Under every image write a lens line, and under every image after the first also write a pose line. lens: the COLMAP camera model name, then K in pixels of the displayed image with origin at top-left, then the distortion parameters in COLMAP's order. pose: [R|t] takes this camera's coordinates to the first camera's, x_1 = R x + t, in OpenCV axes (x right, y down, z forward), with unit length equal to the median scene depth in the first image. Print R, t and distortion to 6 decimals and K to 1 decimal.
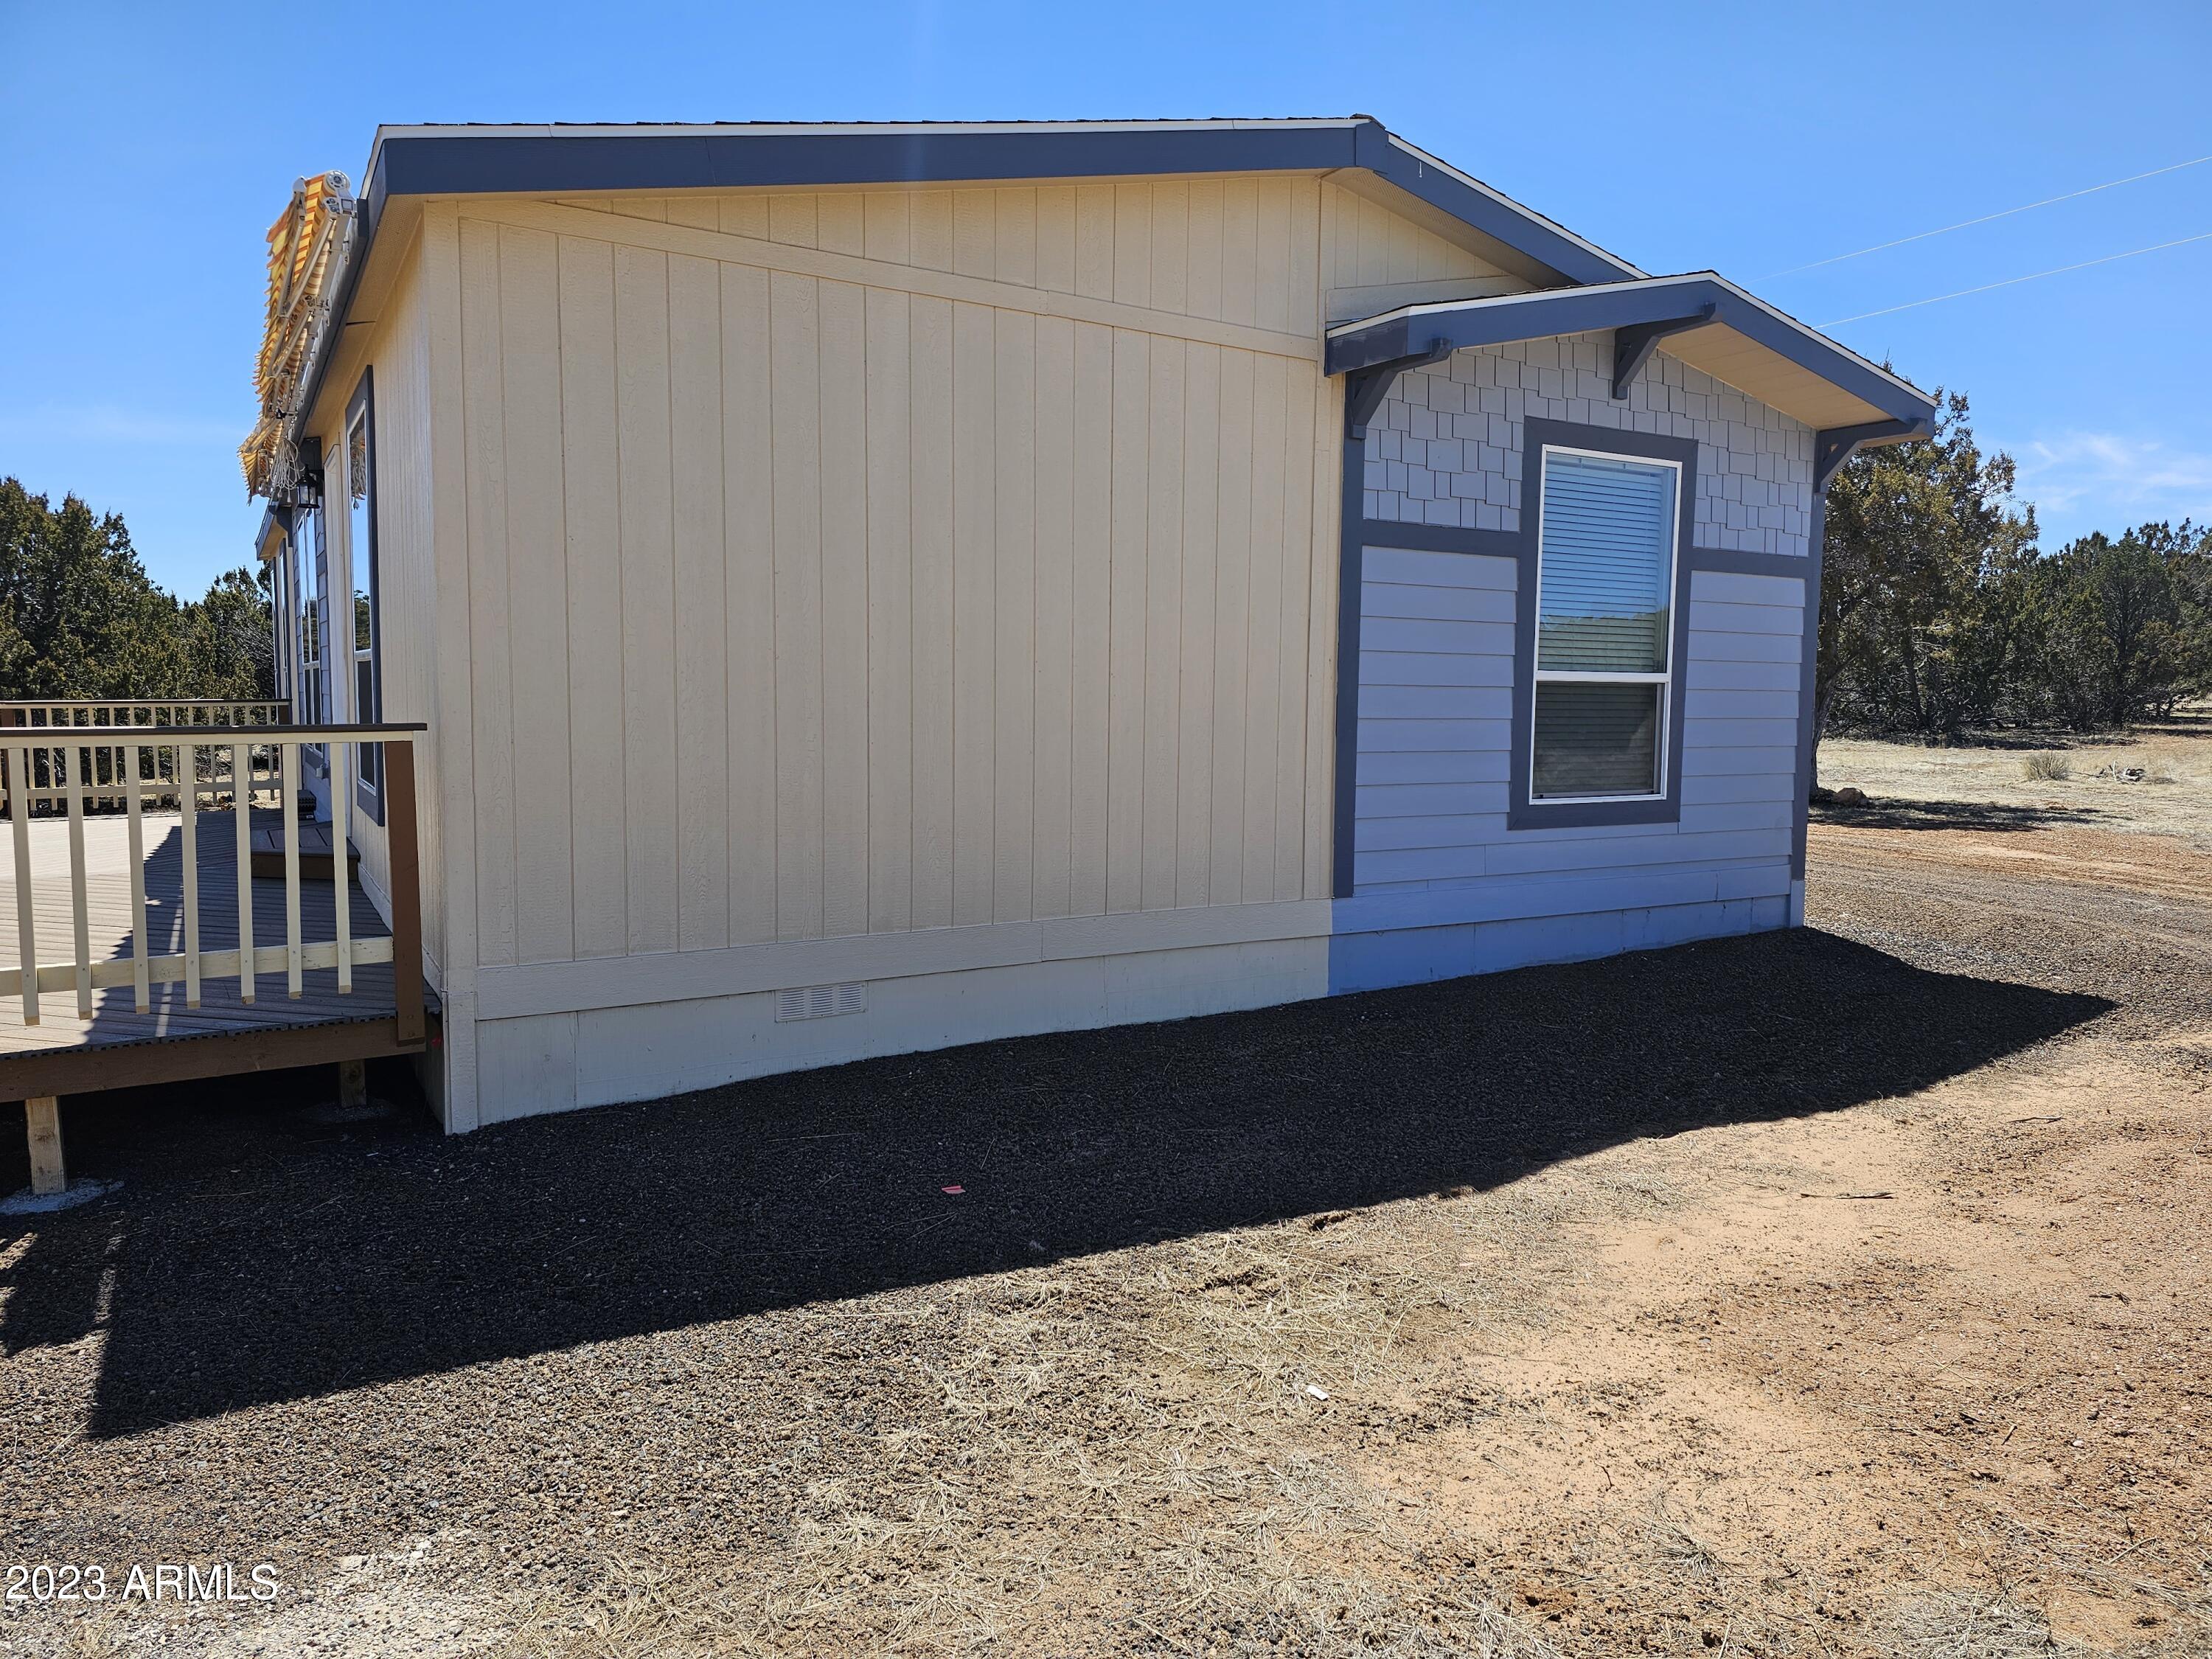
lens RADIAL K [[1479.8, 0, 1106.0], [0, 1479.8, 829.5], [0, 0, 1]] dist [0.046241, -0.055537]
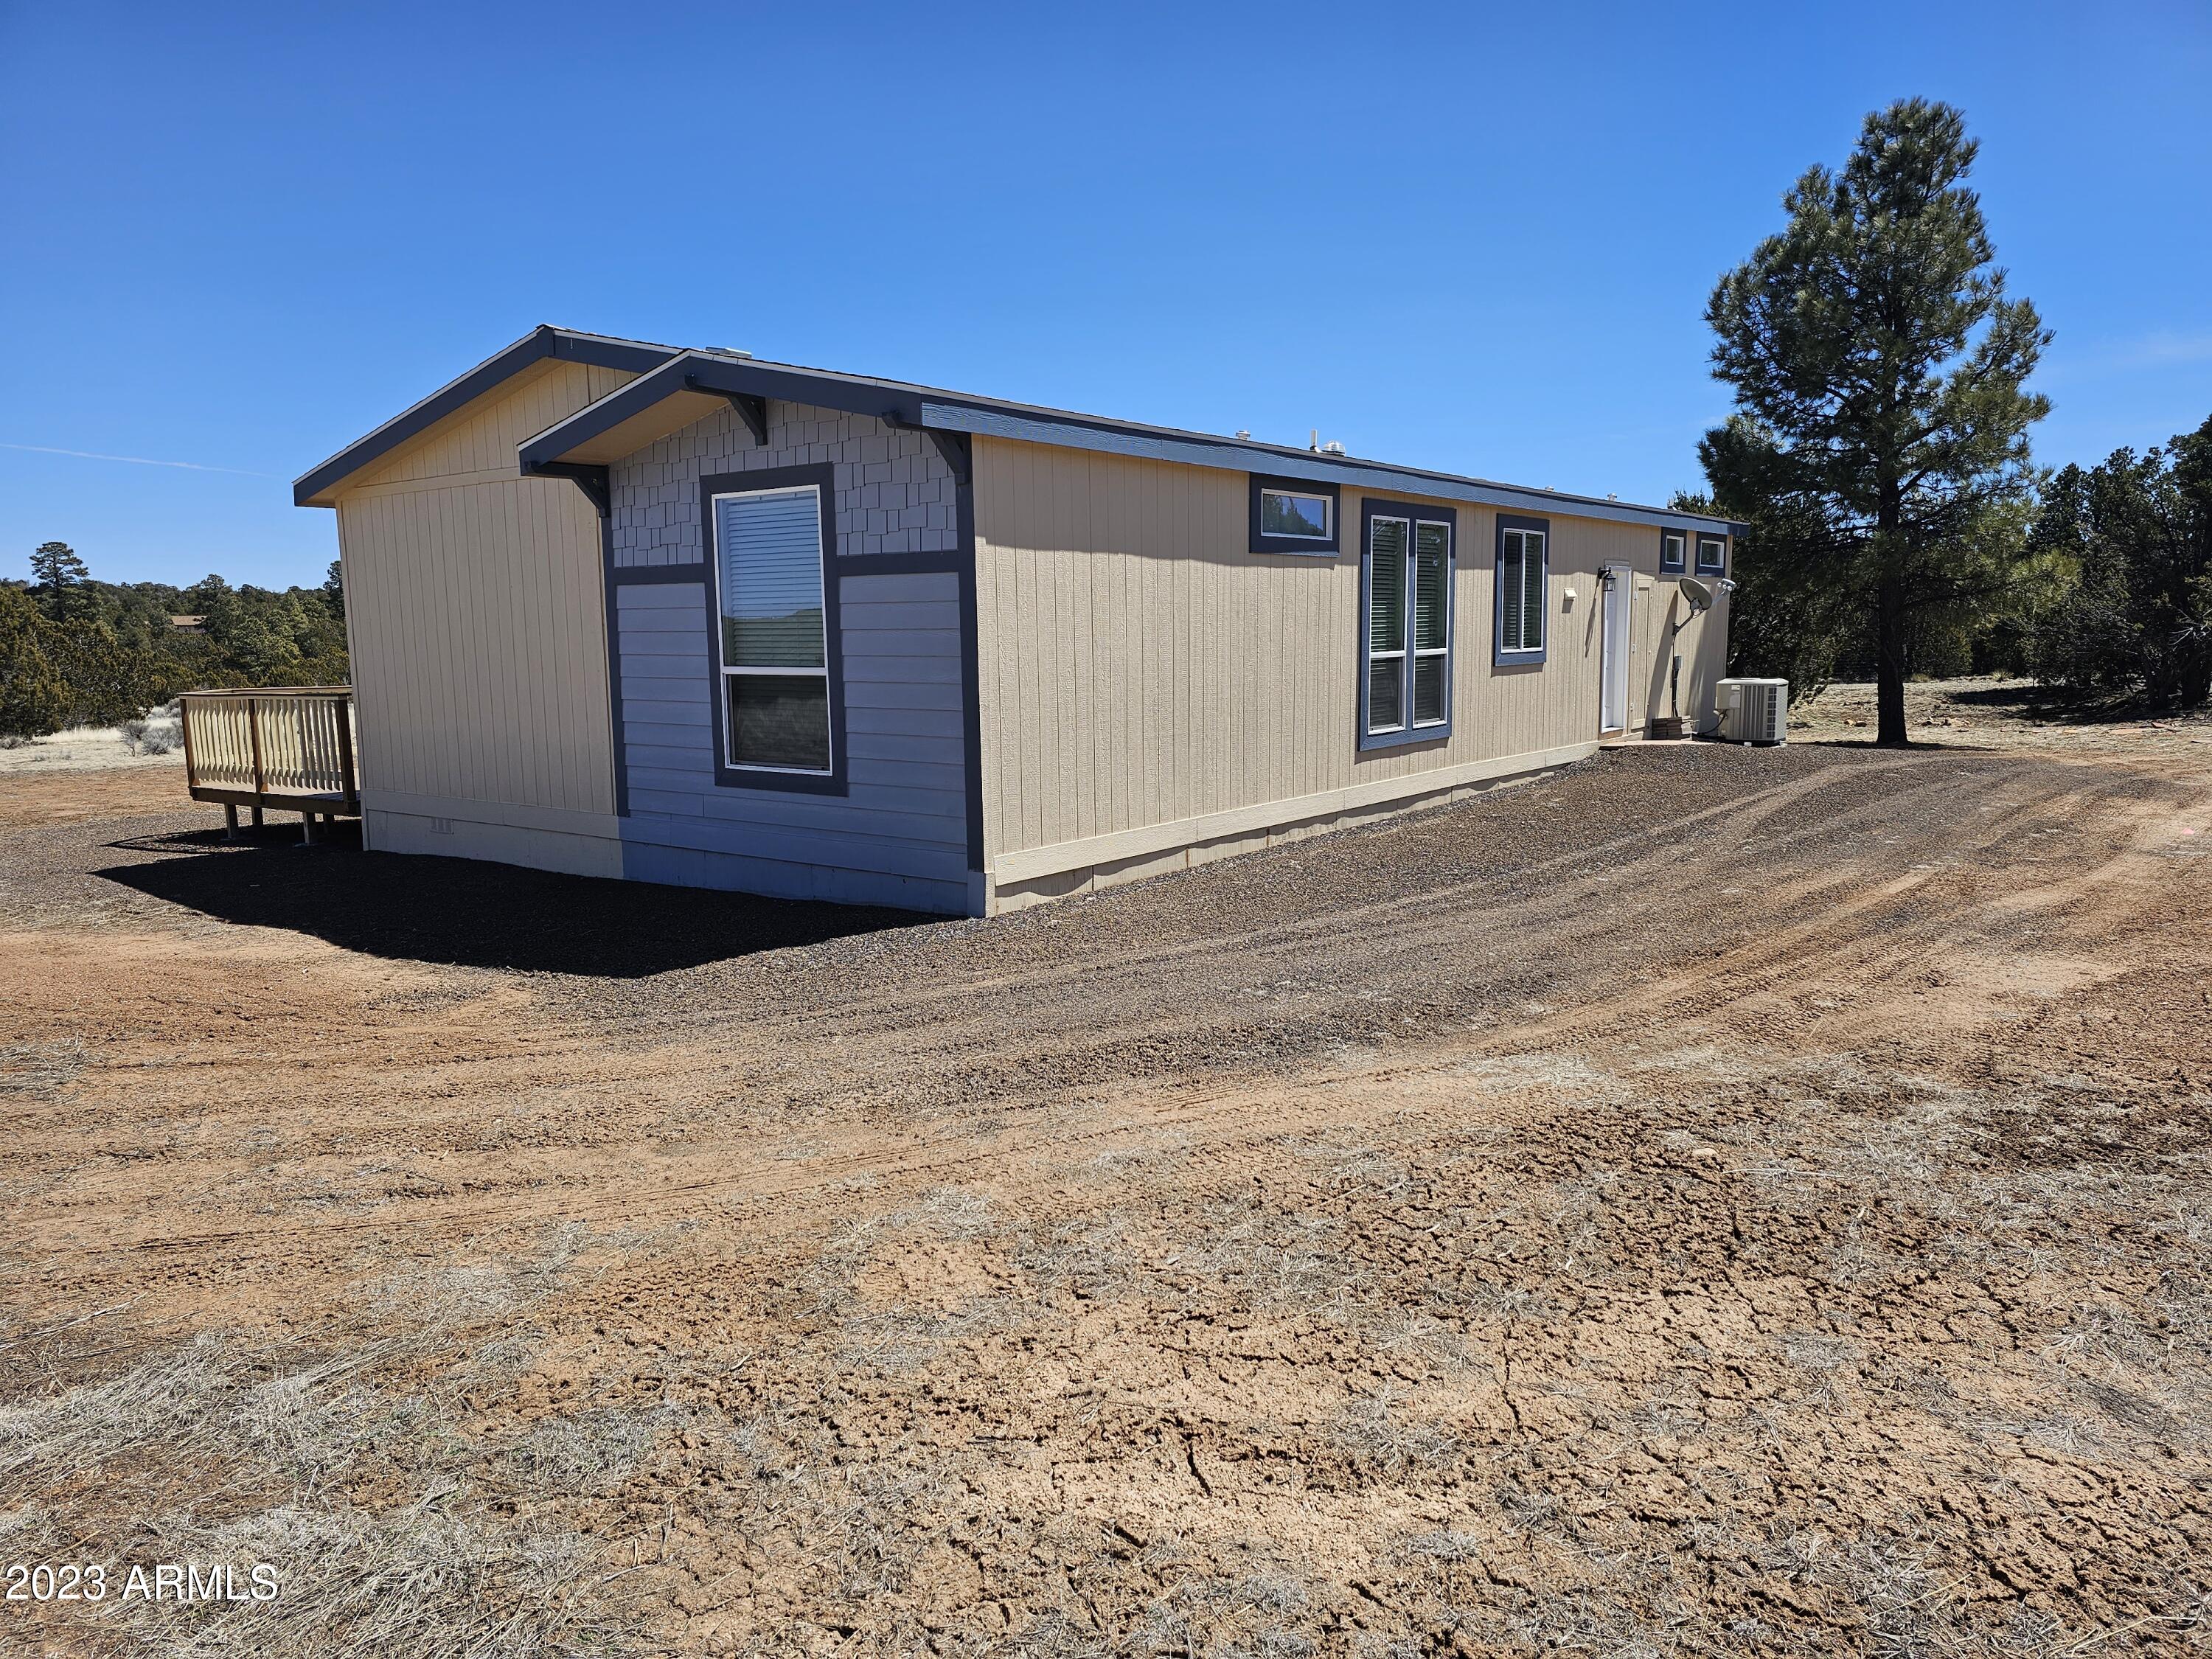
lens RADIAL K [[1479.8, 0, 1106.0], [0, 1479.8, 829.5], [0, 0, 1]] dist [0.046241, -0.055537]
pose [[0.374078, 0.110454, -0.920796, 1.657800], [-0.065515, 0.993549, 0.092565, -0.108224], [0.925080, 0.025699, 0.378901, 0.824798]]
